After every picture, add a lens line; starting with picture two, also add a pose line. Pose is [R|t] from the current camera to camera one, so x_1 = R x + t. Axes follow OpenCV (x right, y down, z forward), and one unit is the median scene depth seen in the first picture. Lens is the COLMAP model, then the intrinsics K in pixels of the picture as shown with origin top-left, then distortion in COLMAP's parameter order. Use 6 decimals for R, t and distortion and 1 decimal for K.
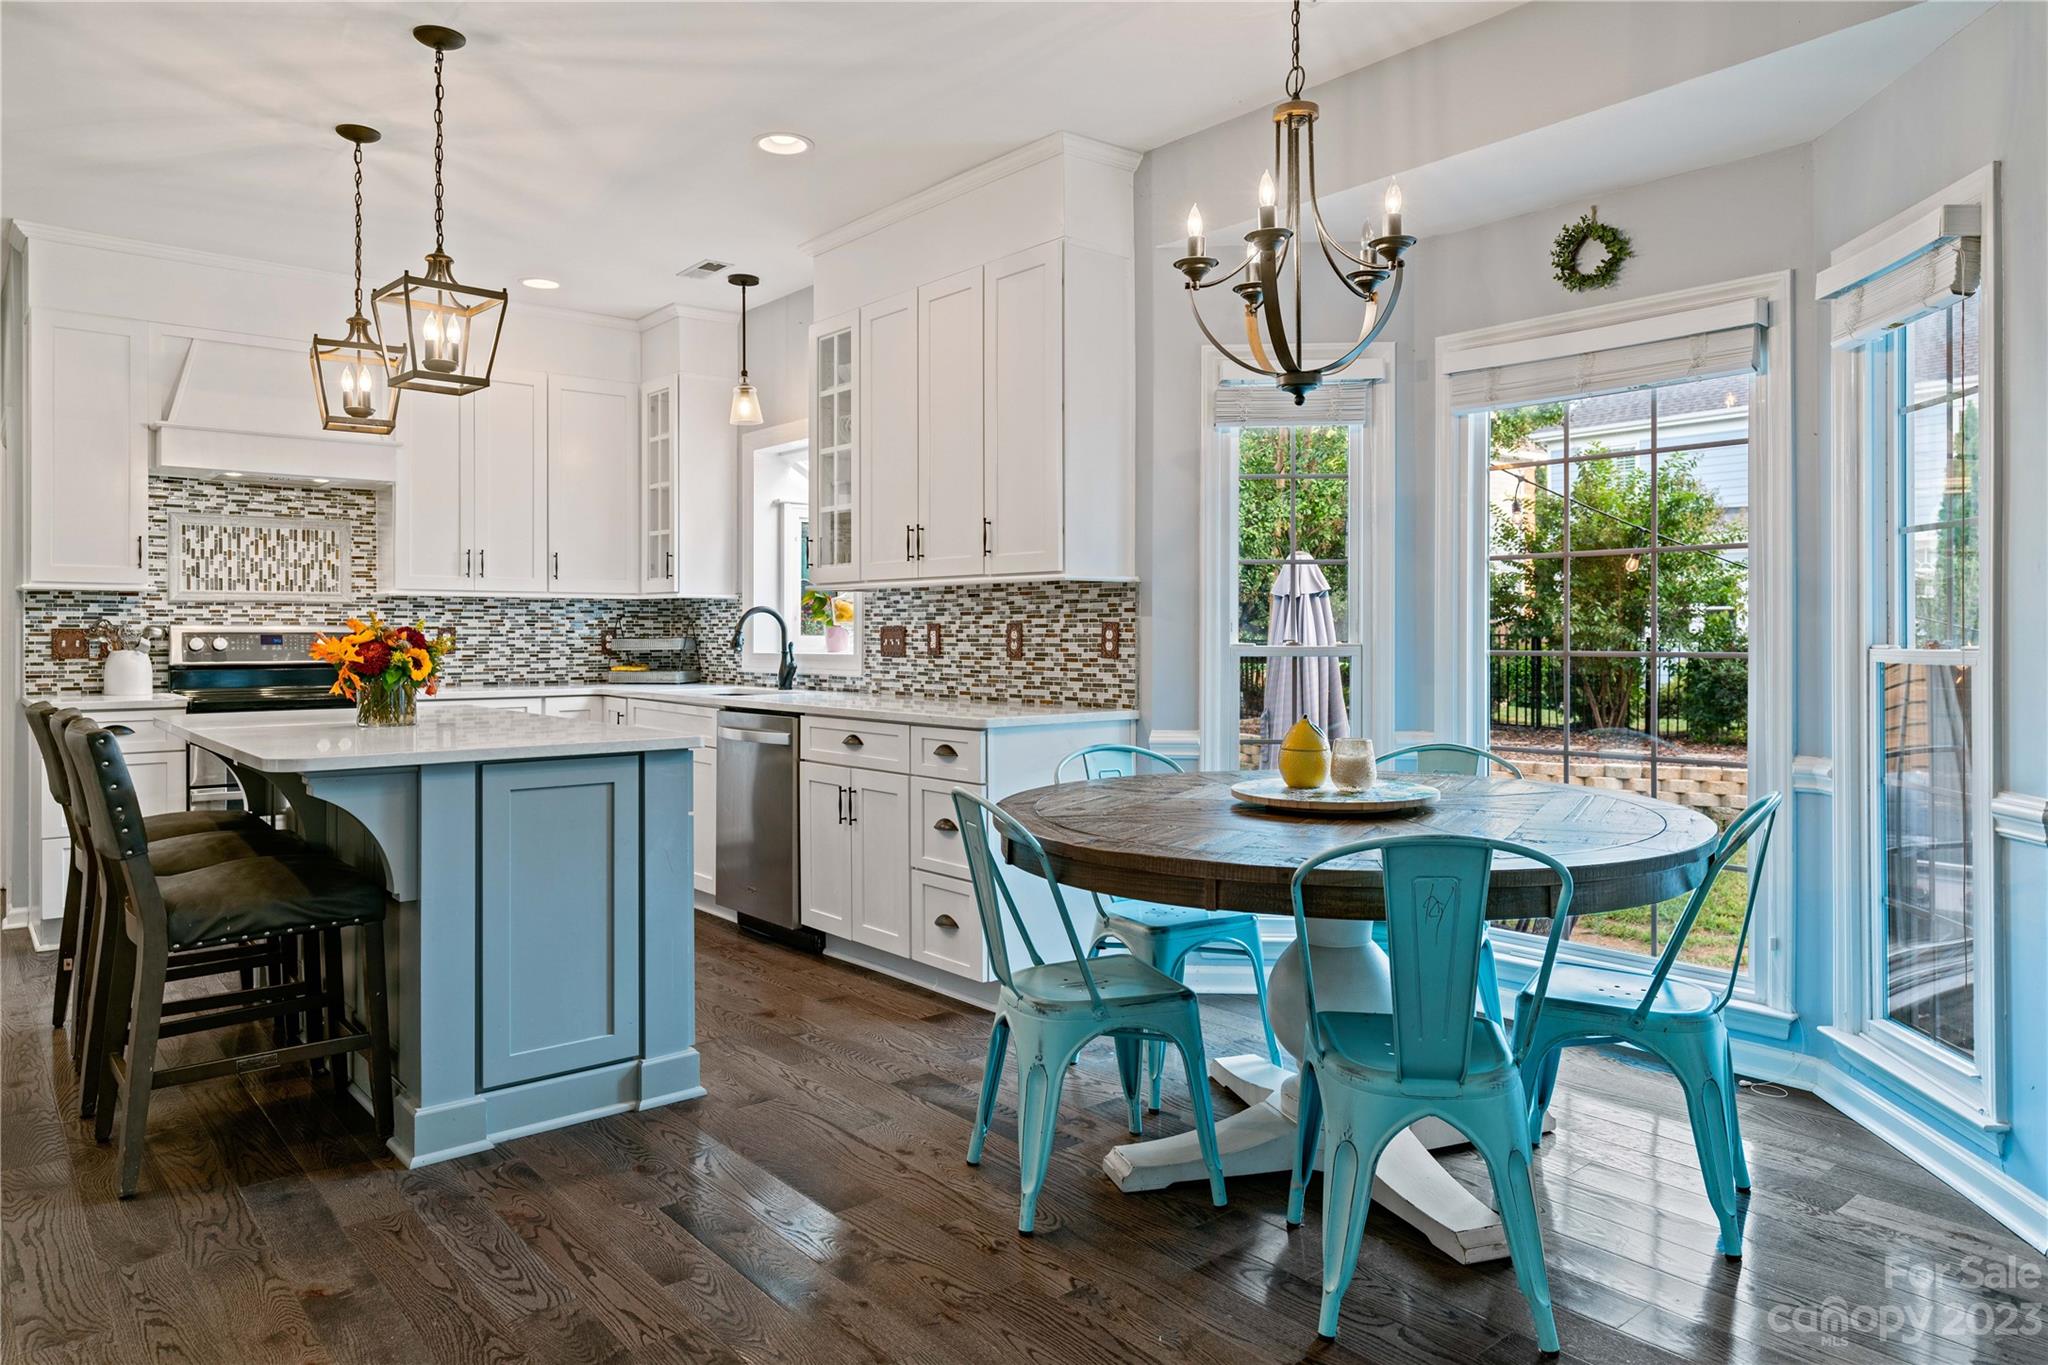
lens RADIAL K [[1273.8, 0, 1024.0], [0, 1273.8, 682.5], [0, 0, 1]] dist [-0.002015, -0.000584]
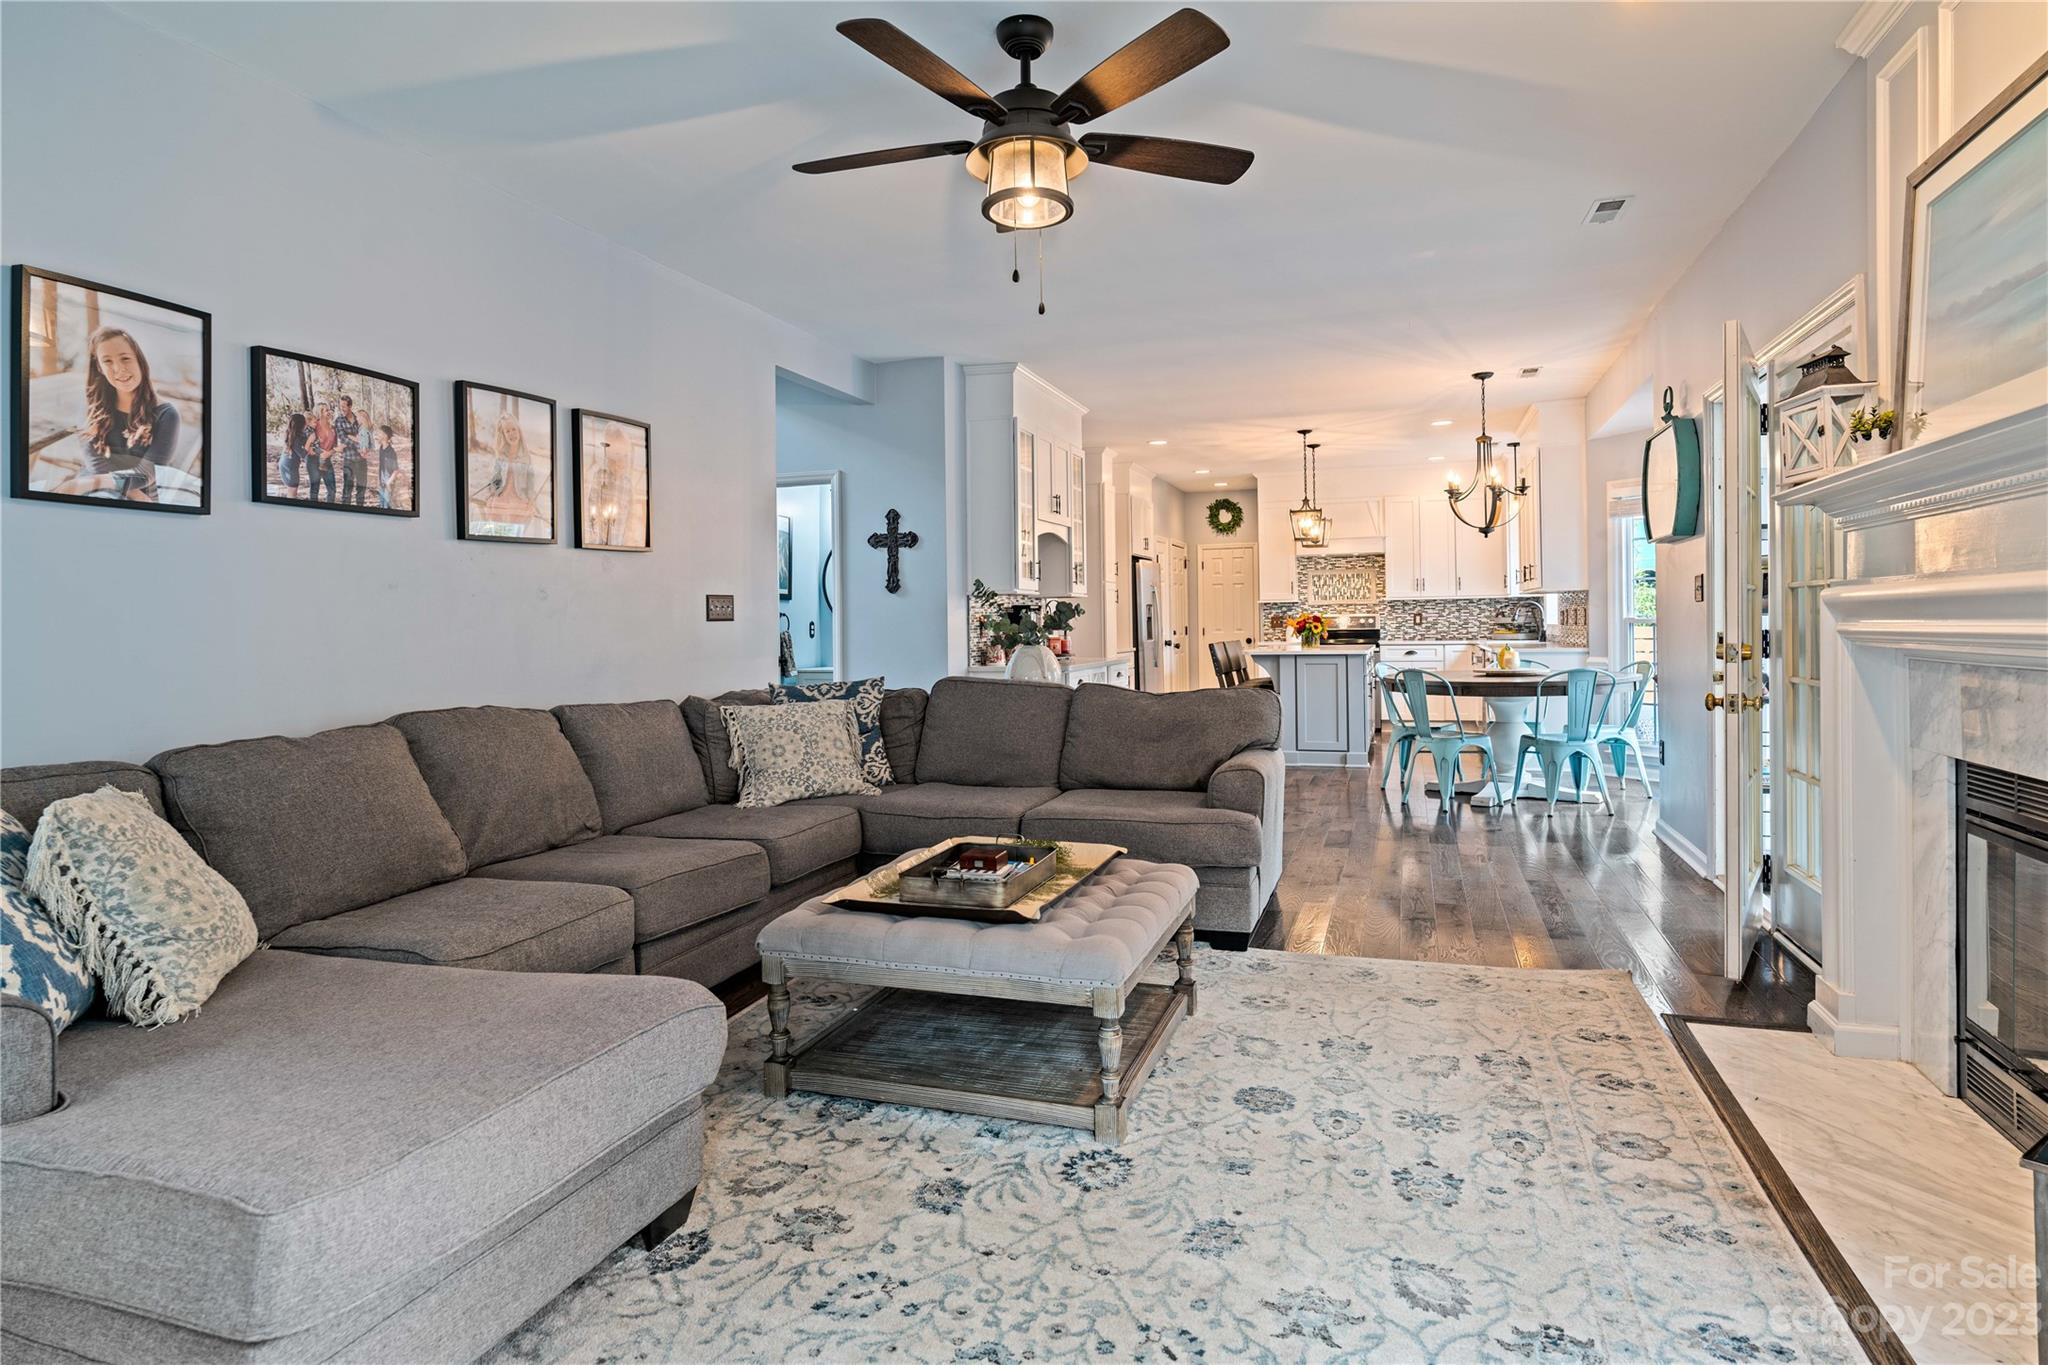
lens RADIAL K [[1156.0, 0, 1024.0], [0, 1156.0, 682.5], [0, 0, 1]] dist [-0.000099, -0.000015]
pose [[0.511858, 0.035546, -0.858335, 1.034907], [-0.015199, 0.999362, 0.032322, 0.025281], [0.858936, -0.003498, 0.512071, -0.686360]]
